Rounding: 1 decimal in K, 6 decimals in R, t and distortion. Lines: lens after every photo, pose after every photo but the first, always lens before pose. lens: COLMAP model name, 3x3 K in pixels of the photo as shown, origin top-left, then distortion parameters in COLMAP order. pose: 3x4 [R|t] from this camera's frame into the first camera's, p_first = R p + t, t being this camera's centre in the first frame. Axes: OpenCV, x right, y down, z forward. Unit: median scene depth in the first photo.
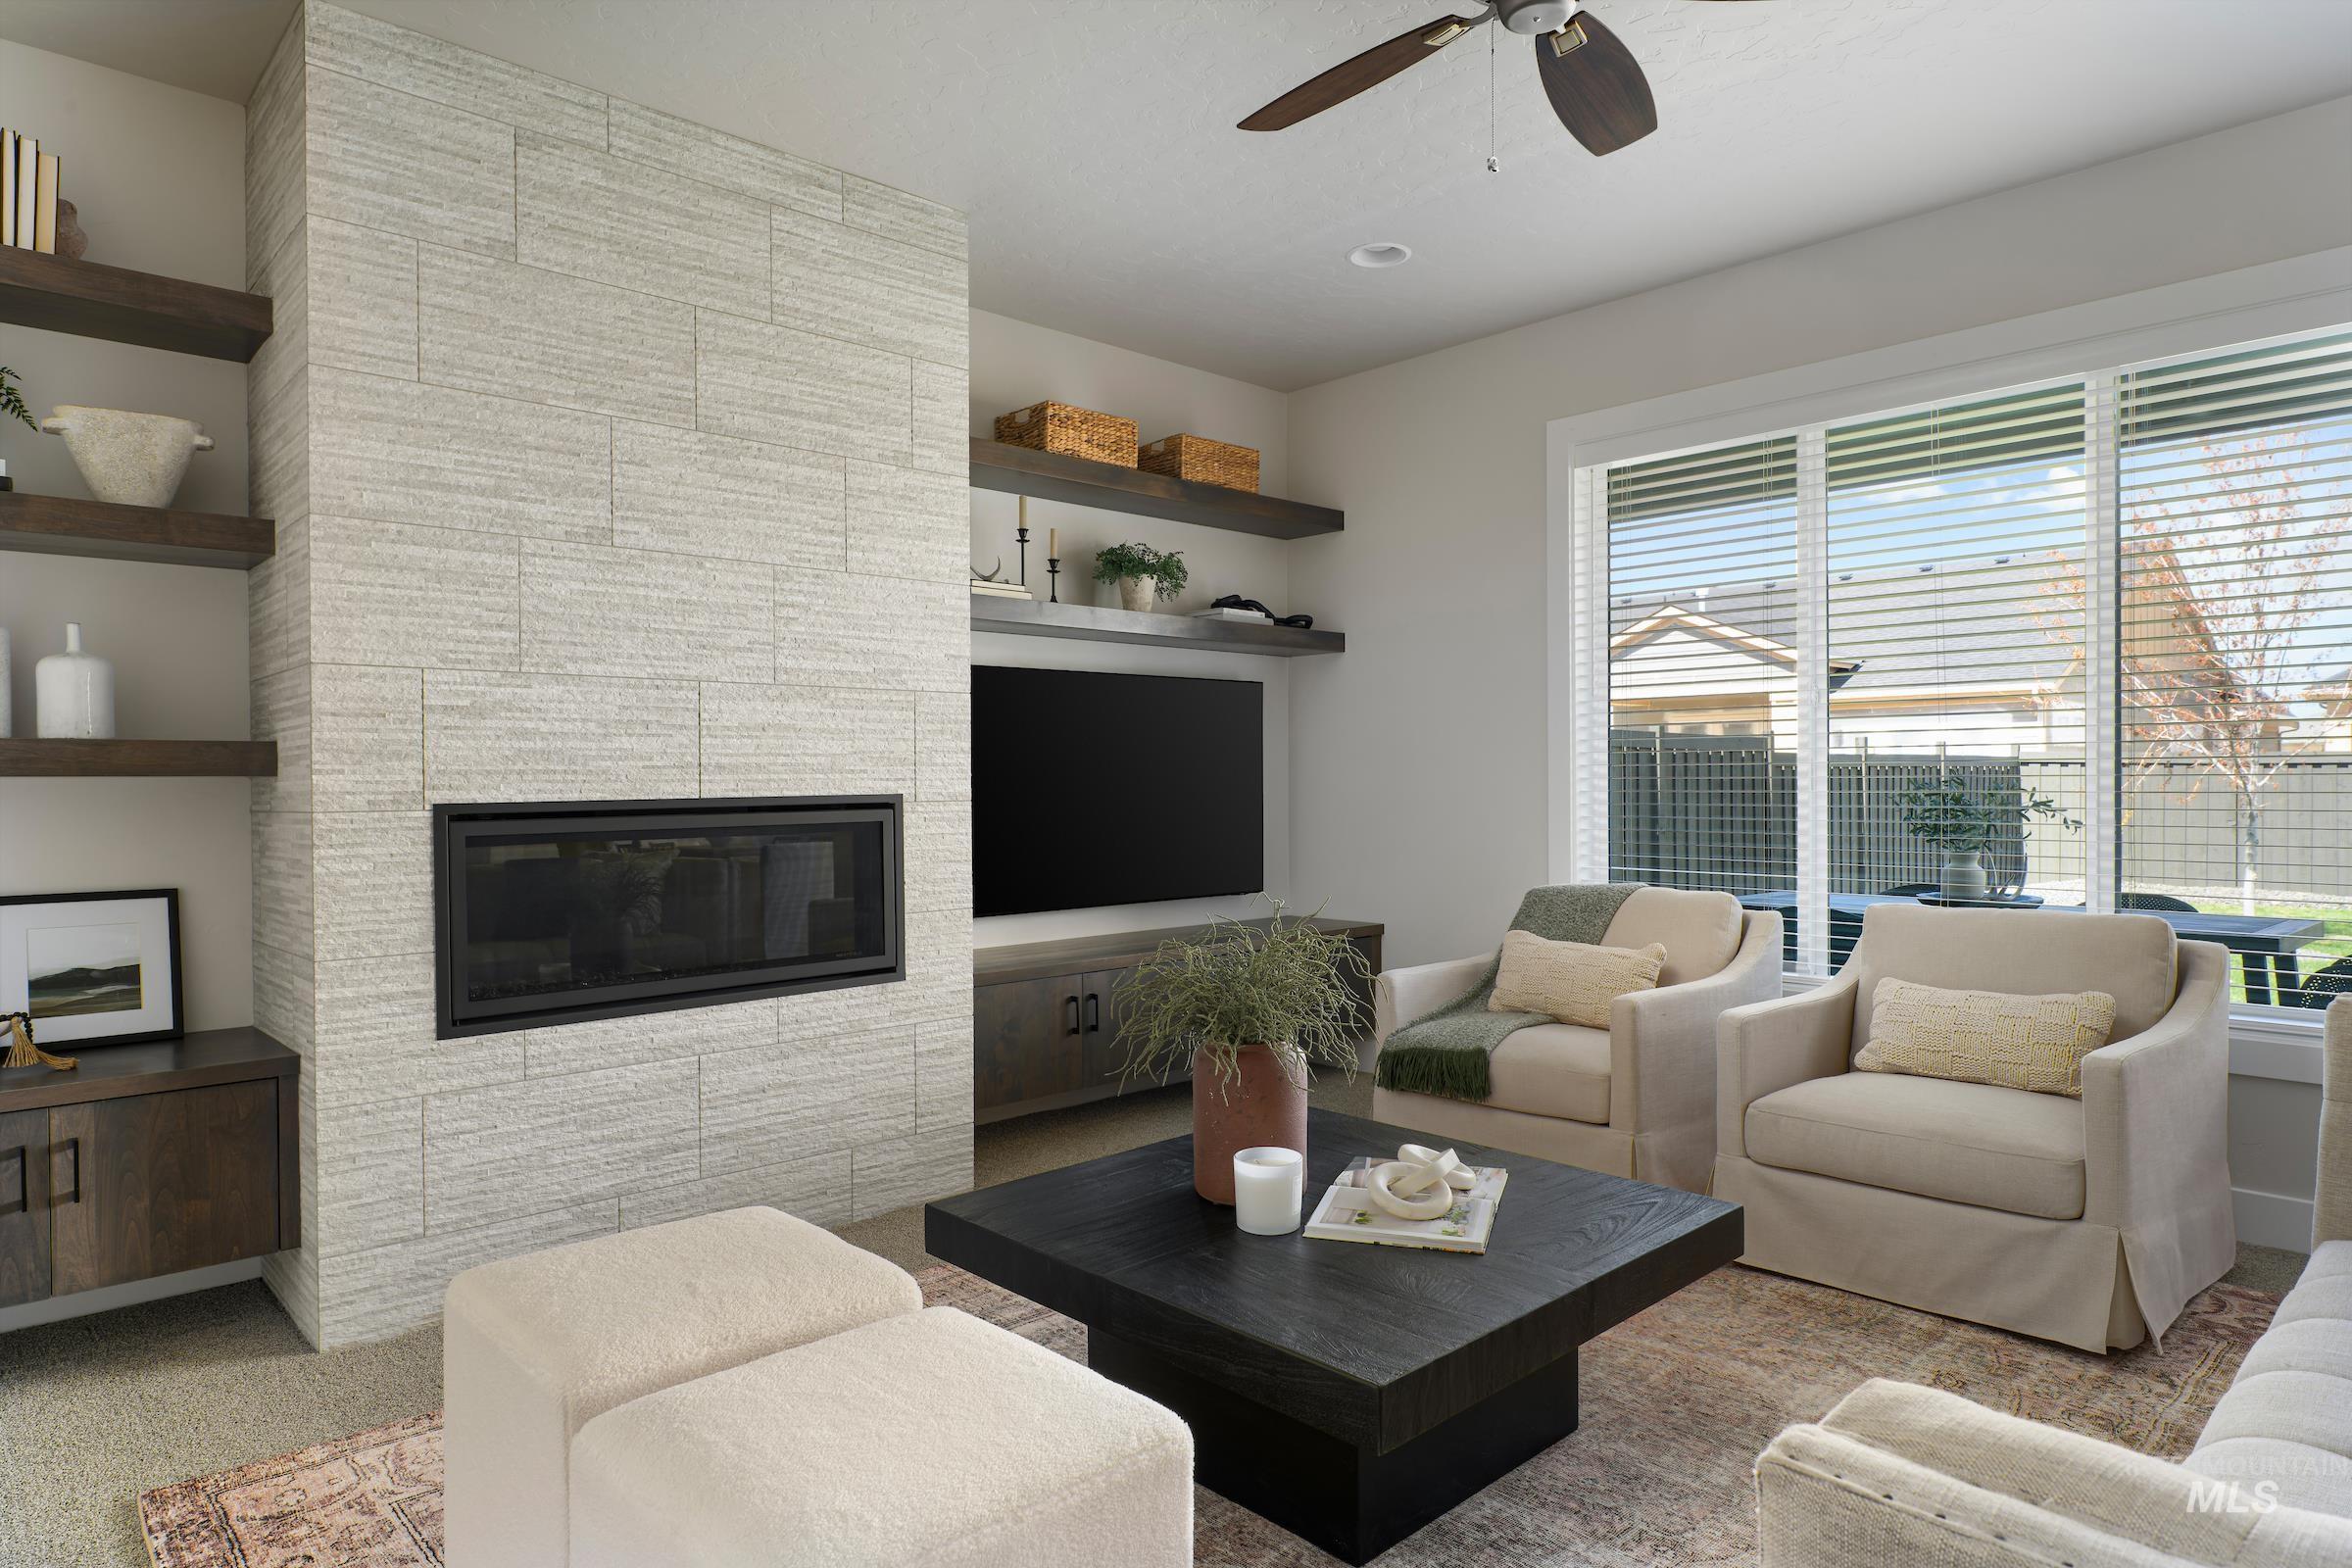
lens RADIAL K [[1363.8, 0, 1182.0], [0, 1363.8, 790.5], [0, 0, 1]] dist [0.000579, -0.004108]
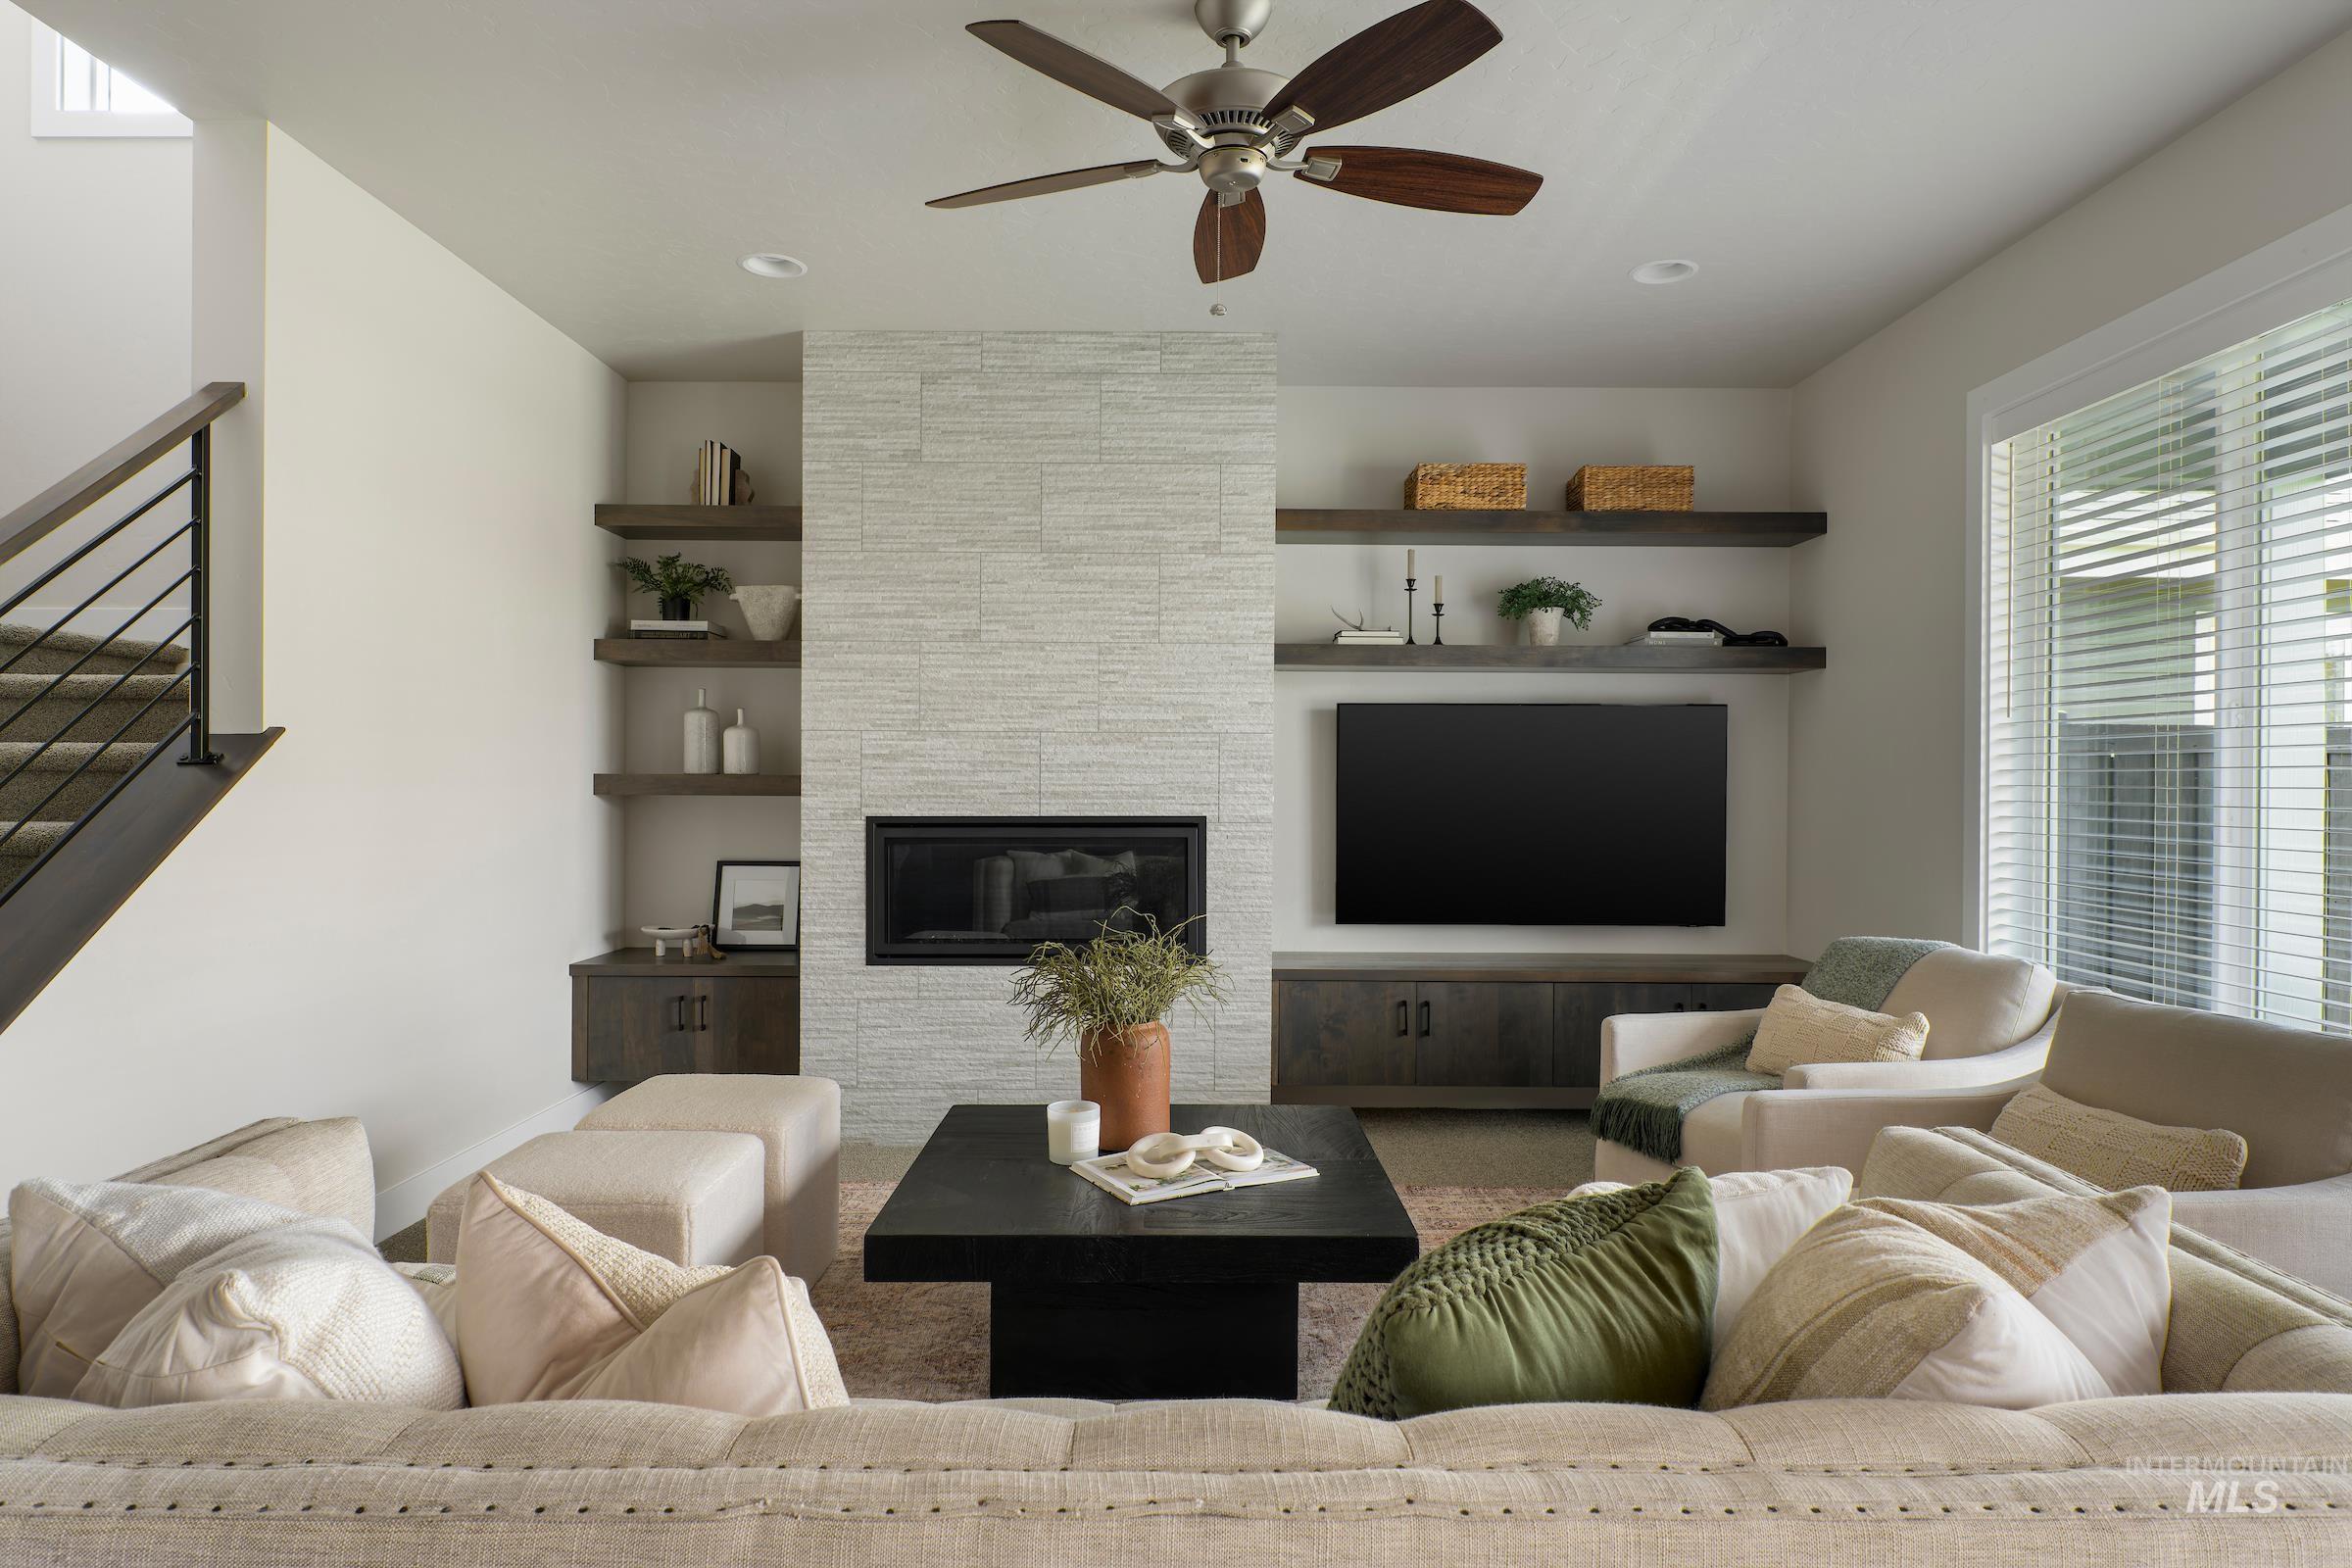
lens RADIAL K [[1363.8, 0, 1178.5], [0, 1363.8, 786.4], [0, 0, 1]] dist [0.000579, -0.004108]
pose [[0.730814, 0.015113, -0.682409, 0.652099], [-0.016355, 0.999856, 0.004629, -0.031124], [0.682381, 0.007778, 0.730956, 0.072887]]
